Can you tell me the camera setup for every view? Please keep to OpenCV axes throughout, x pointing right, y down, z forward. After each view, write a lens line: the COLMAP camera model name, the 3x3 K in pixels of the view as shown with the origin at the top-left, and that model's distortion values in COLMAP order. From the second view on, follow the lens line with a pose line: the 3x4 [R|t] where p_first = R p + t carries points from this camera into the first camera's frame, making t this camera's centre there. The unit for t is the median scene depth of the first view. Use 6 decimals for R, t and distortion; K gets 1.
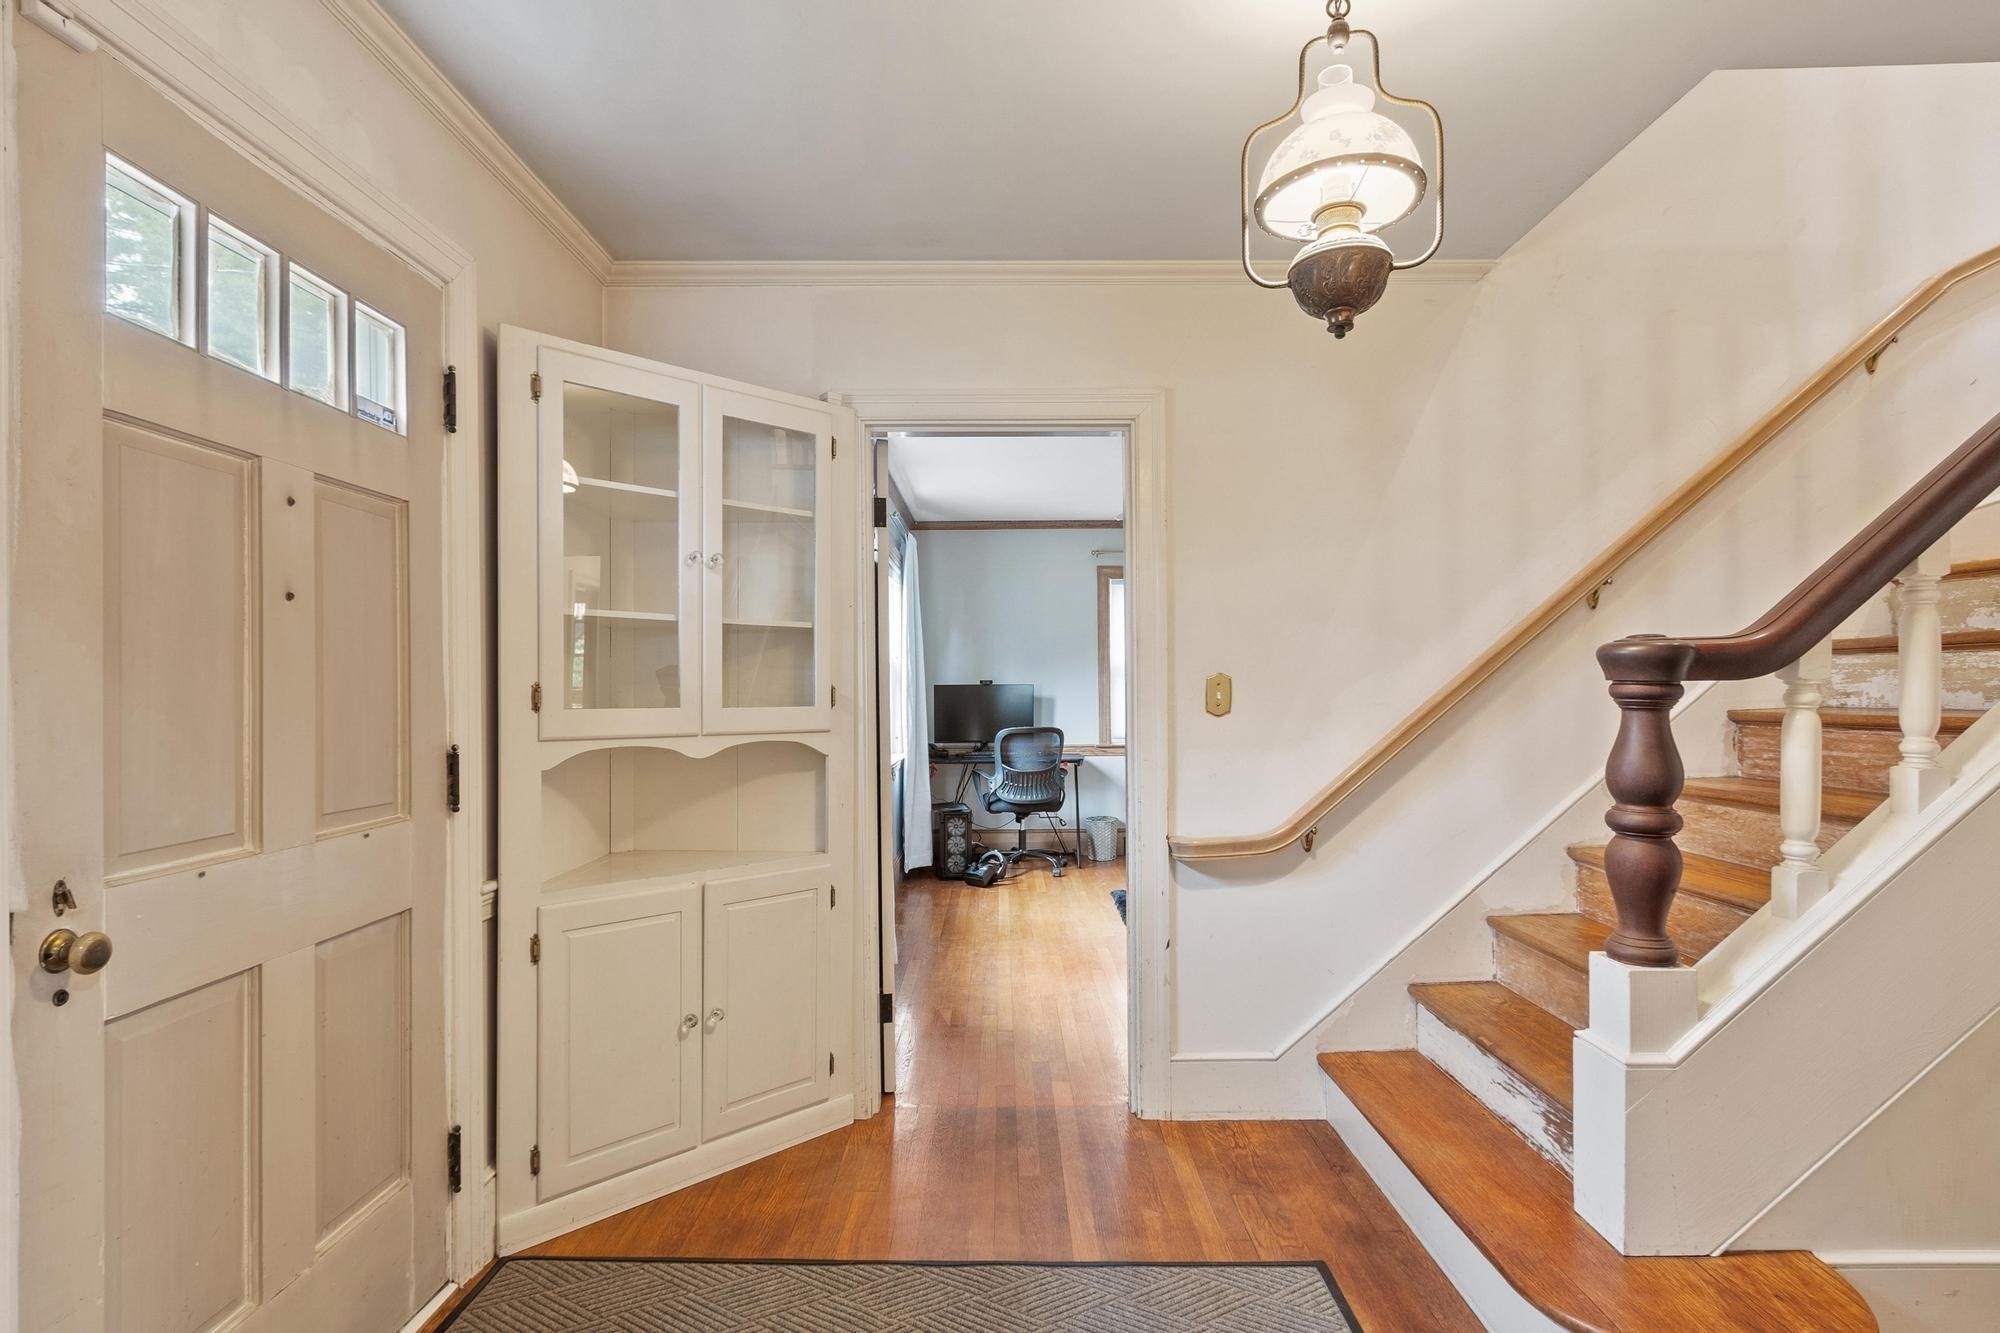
lens RADIAL K [[1024.6, 0, 998.7], [0, 1024.6, 687.3], [0, 0, 1]] dist [0.000621, -0.000162]
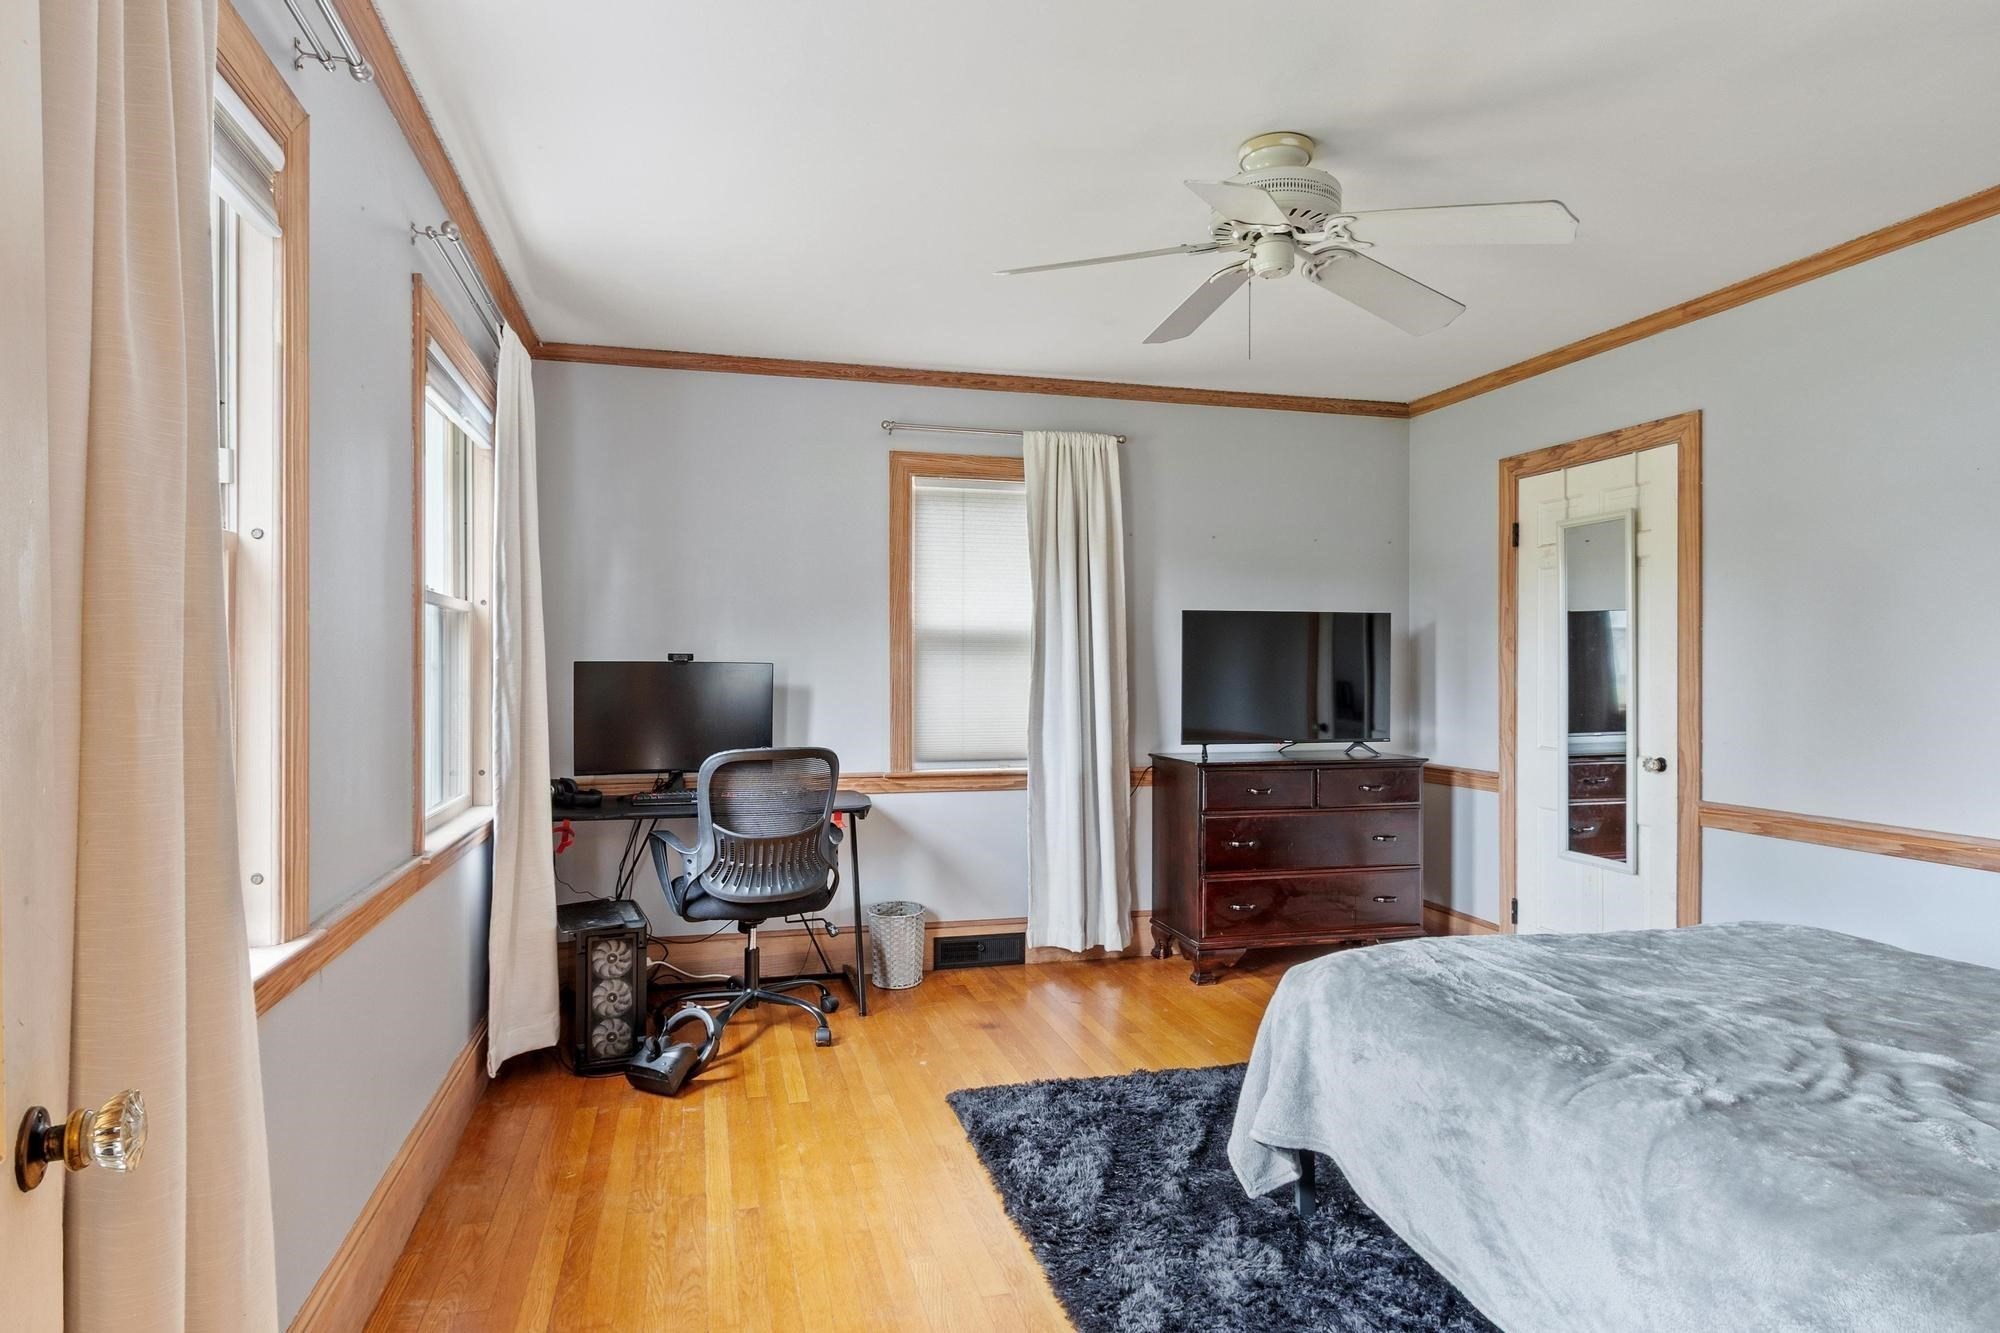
lens RADIAL K [[1143.5, 0, 1000.0], [0, 1143.5, 666.5], [0, 0, 1]] dist [0.001203, -0.000236]
pose [[0.966650, 0.008790, 0.255949, -0.004298], [-0.007386, 0.999952, -0.006447, 0.002171], [-0.255994, 0.004342, 0.966669, 0.423855]]
